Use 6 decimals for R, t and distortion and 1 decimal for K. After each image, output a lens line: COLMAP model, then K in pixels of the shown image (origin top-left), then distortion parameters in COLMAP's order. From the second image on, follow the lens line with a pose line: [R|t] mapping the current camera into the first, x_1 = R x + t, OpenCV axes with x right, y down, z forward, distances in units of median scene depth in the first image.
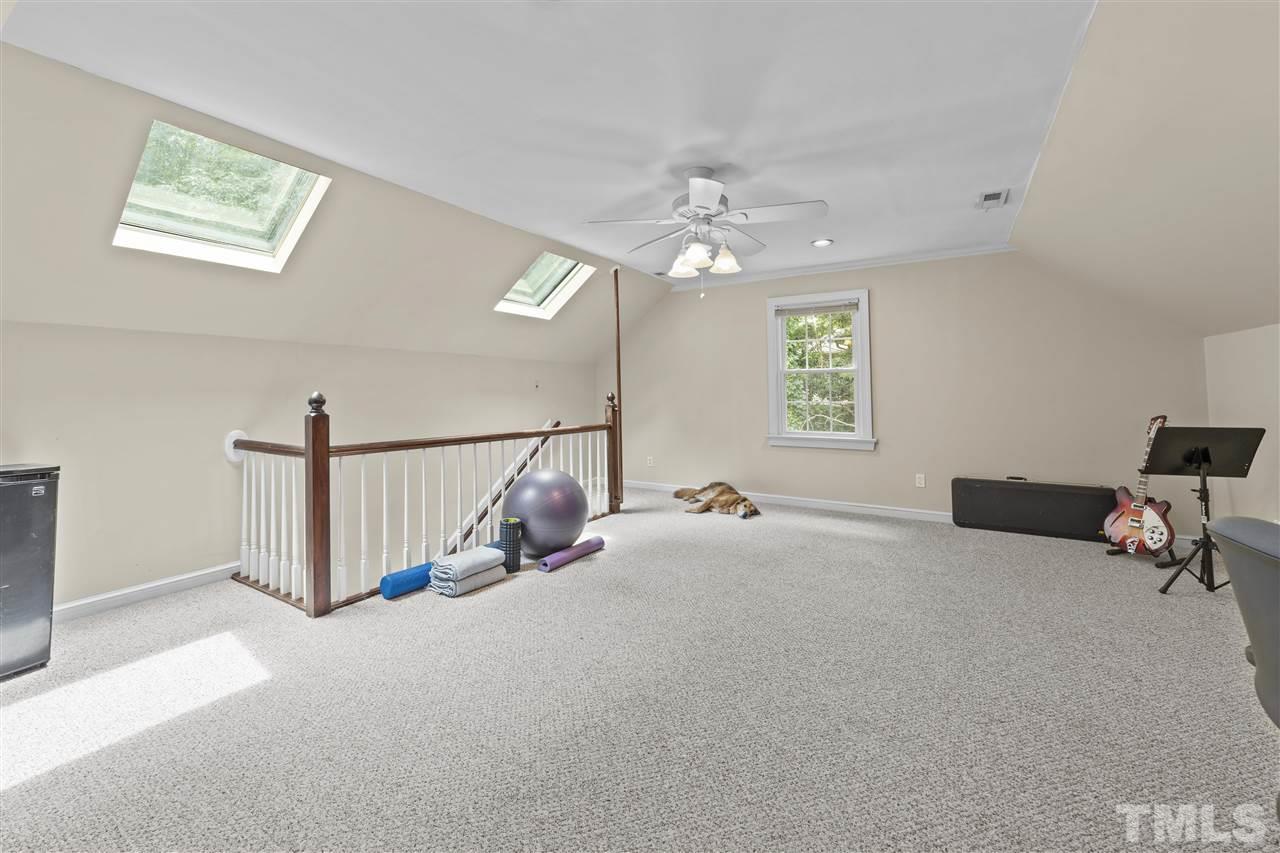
lens RADIAL K [[491.4, 0, 642.8], [0, 491.4, 386.3], [0, 0, 1]] dist [-0.006217, 0.001739]
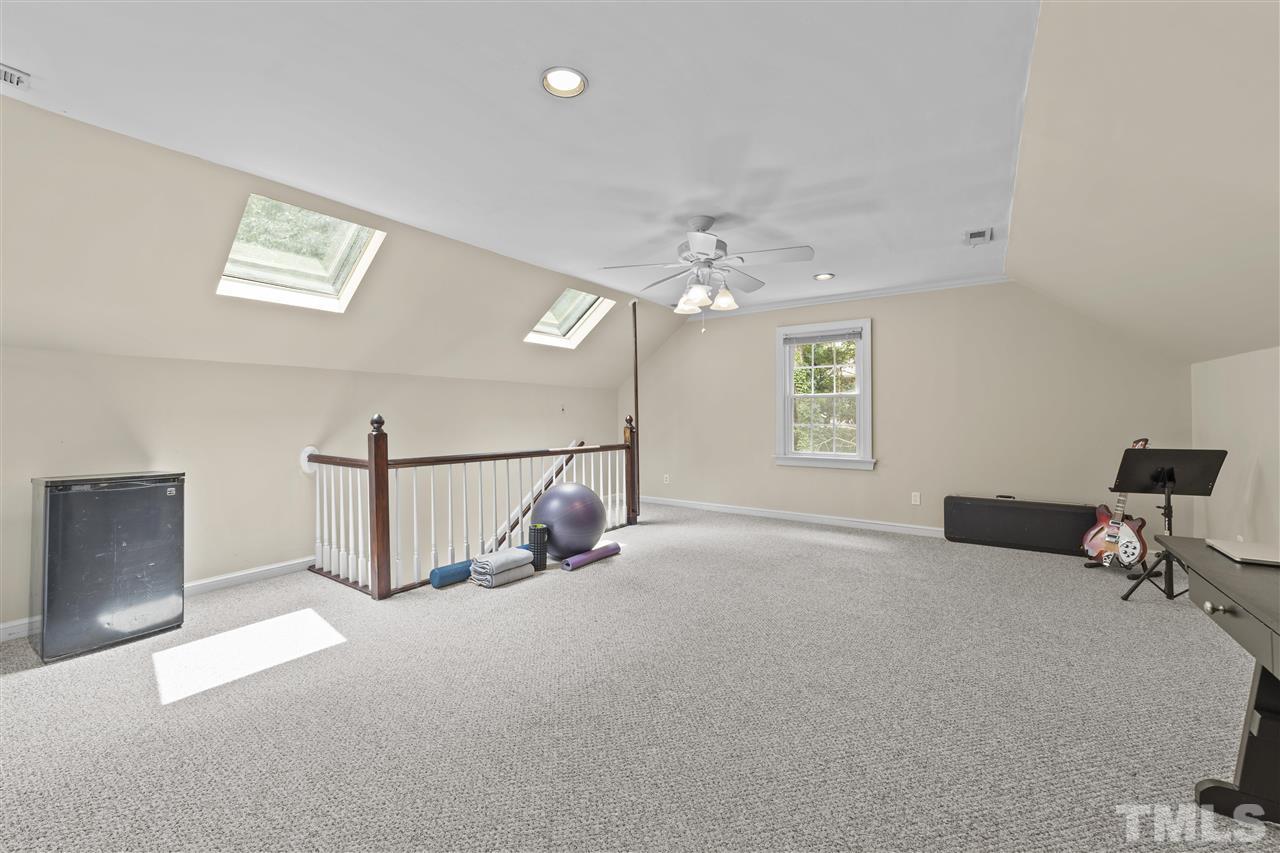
lens RADIAL K [[491.4, 0, 641.7], [0, 491.4, 420.1], [0, 0, 1]] dist [-0.006217, 0.001739]
pose [[0.998032, 0.003109, -0.062626, 0.050175], [-0.001746, 0.999761, 0.021804, -0.001490], [0.062679, -0.021652, 0.997799, -0.144775]]
